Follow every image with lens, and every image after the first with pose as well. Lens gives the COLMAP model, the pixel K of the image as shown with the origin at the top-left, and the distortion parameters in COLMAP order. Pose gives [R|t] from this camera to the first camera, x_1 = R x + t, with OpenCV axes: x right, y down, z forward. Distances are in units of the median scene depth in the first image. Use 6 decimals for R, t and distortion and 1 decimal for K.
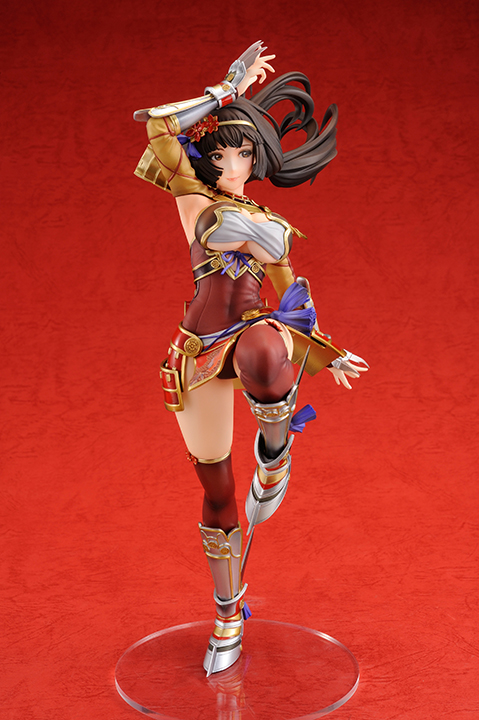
lens RADIAL K [[1239.0, 0, 239.5], [0, 1239.0, 360.0], [0, 0, 1]] dist [-0.024429, 0.215793]
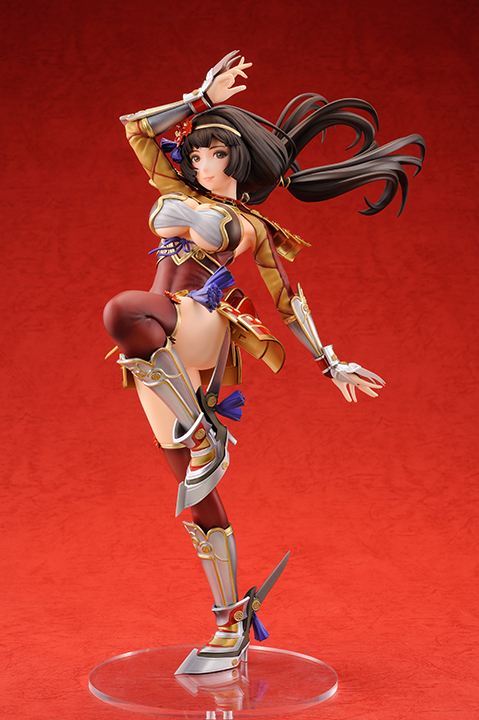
lens RADIAL K [[1239.0, 0, 239.5], [0, 1239.0, 360.0], [0, 0, 1]] dist [-0.024429, 0.215793]
pose [[0.999809, 0.015609, 0.011783, 0.009007], [-0.013155, 0.982575, -0.185401, 0.118024], [-0.014471, 0.185210, 0.982592, -0.002180]]
